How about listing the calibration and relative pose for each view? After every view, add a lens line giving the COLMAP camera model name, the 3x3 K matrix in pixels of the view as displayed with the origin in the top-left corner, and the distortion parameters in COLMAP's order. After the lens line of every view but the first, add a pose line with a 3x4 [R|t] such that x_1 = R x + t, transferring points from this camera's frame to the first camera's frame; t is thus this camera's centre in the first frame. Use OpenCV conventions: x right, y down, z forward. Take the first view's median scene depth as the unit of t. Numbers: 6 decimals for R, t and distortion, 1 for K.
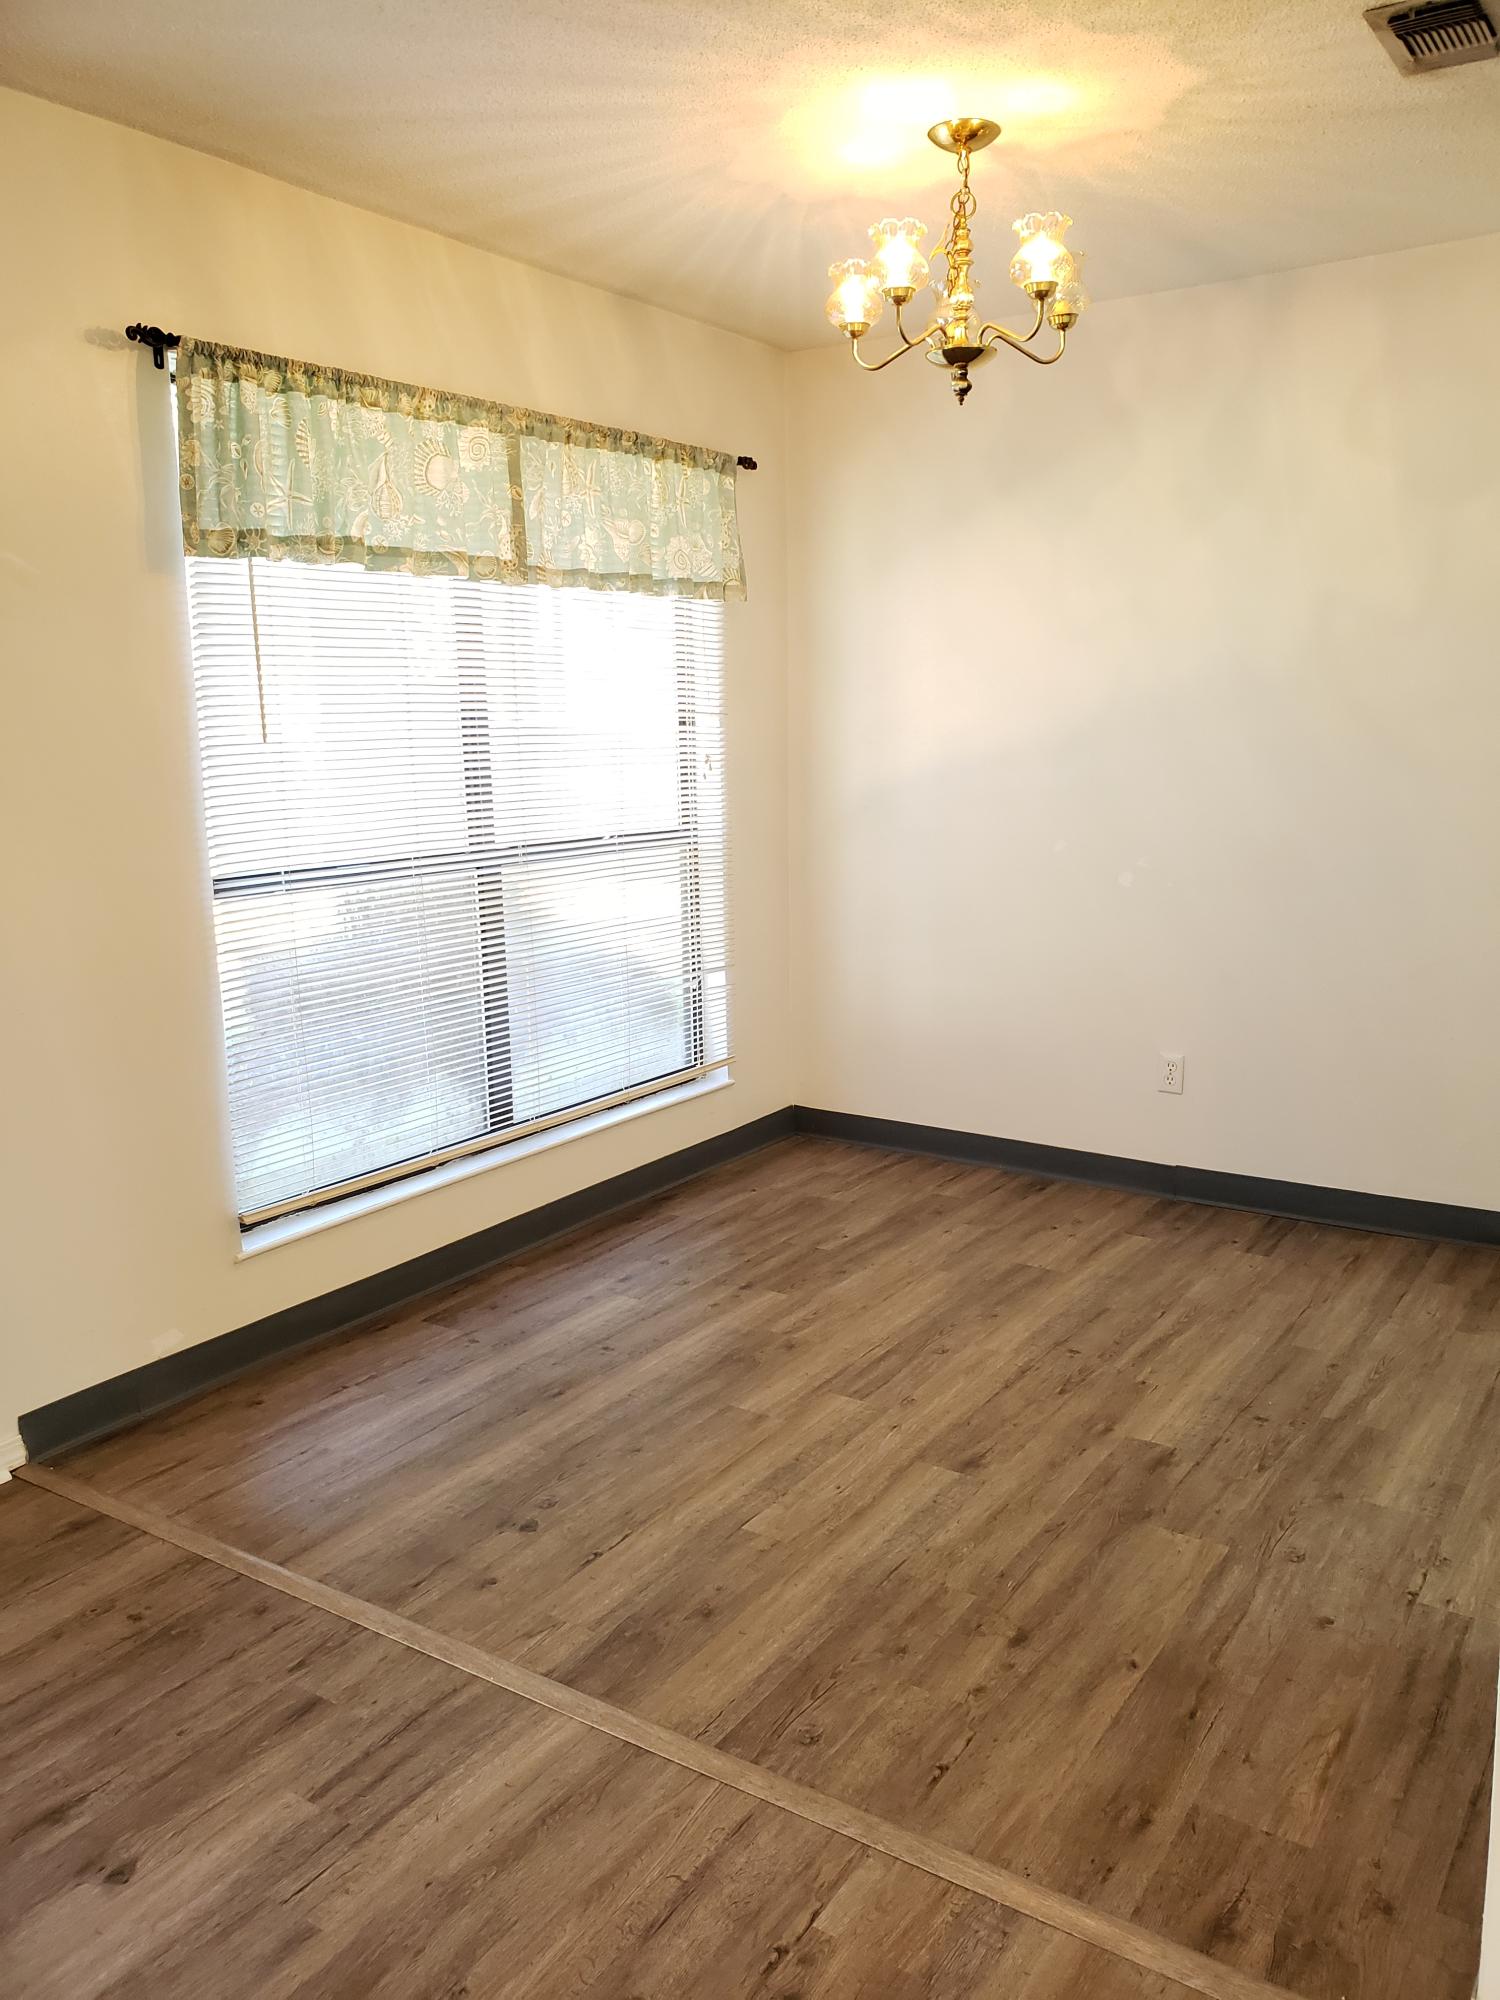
lens RADIAL K [[1524.4, 0, 758.1], [0, 1524.4, 992.4], [0, 0, 1]] dist [0.031768, -0.027621]
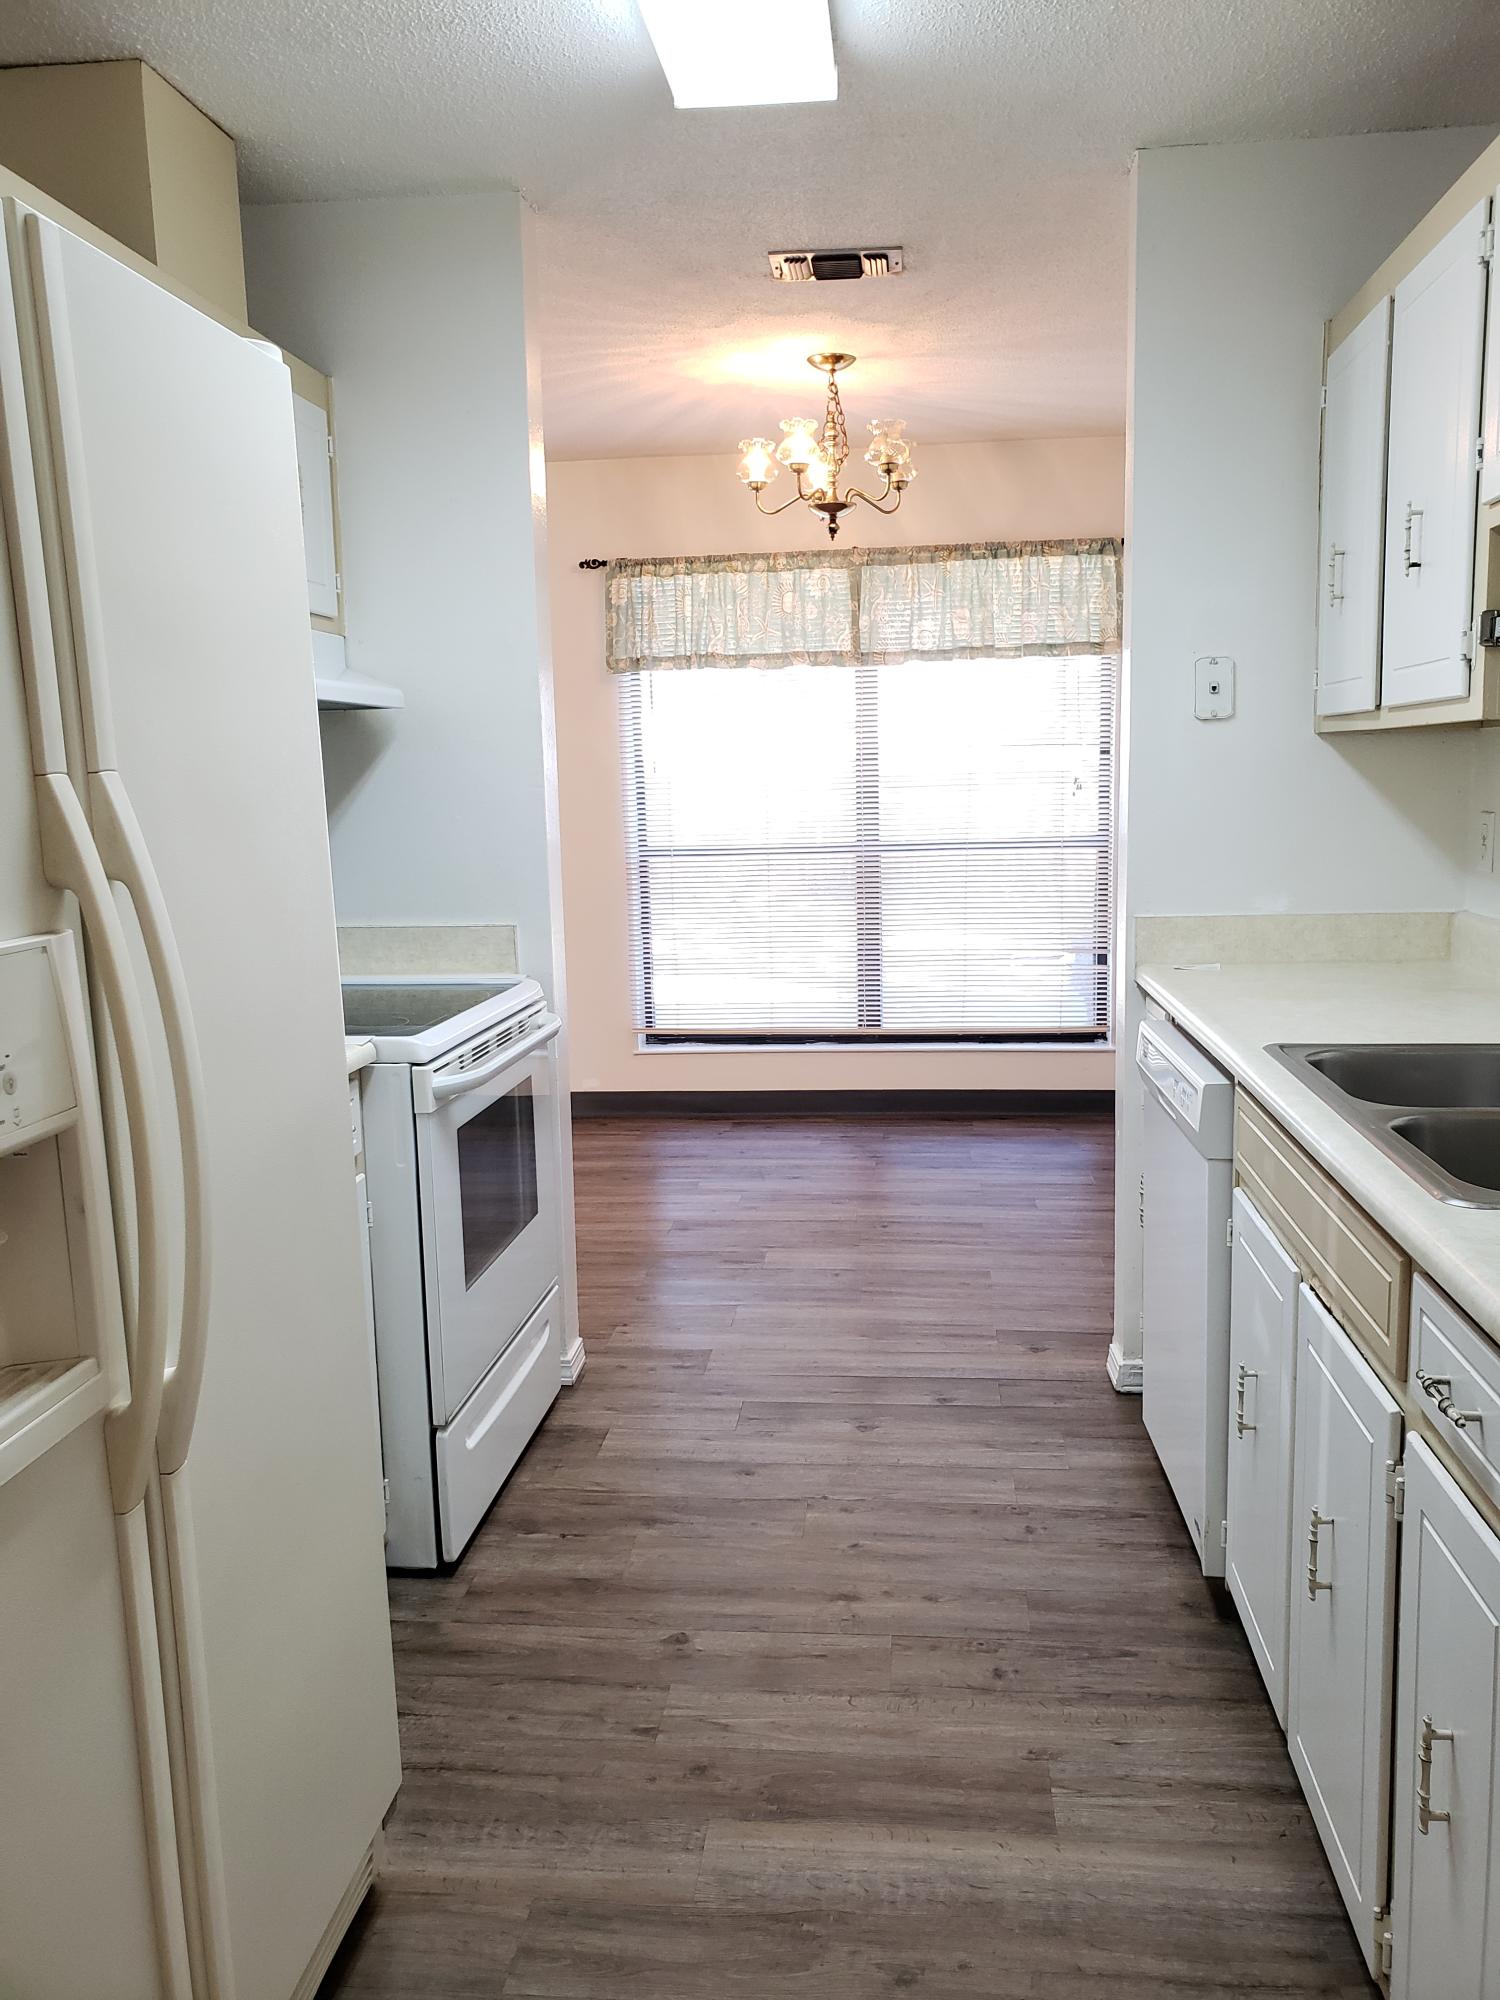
lens RADIAL K [[1524.4, 0, 799.1], [0, 1524.4, 1030.1], [0, 0, 1]] dist [0.031768, -0.027621]
pose [[0.488653, 0.152562, -0.859036, 1.243485], [-0.139211, 0.985613, 0.095853, -0.052500], [0.861300, 0.072748, 0.502861, 0.235952]]
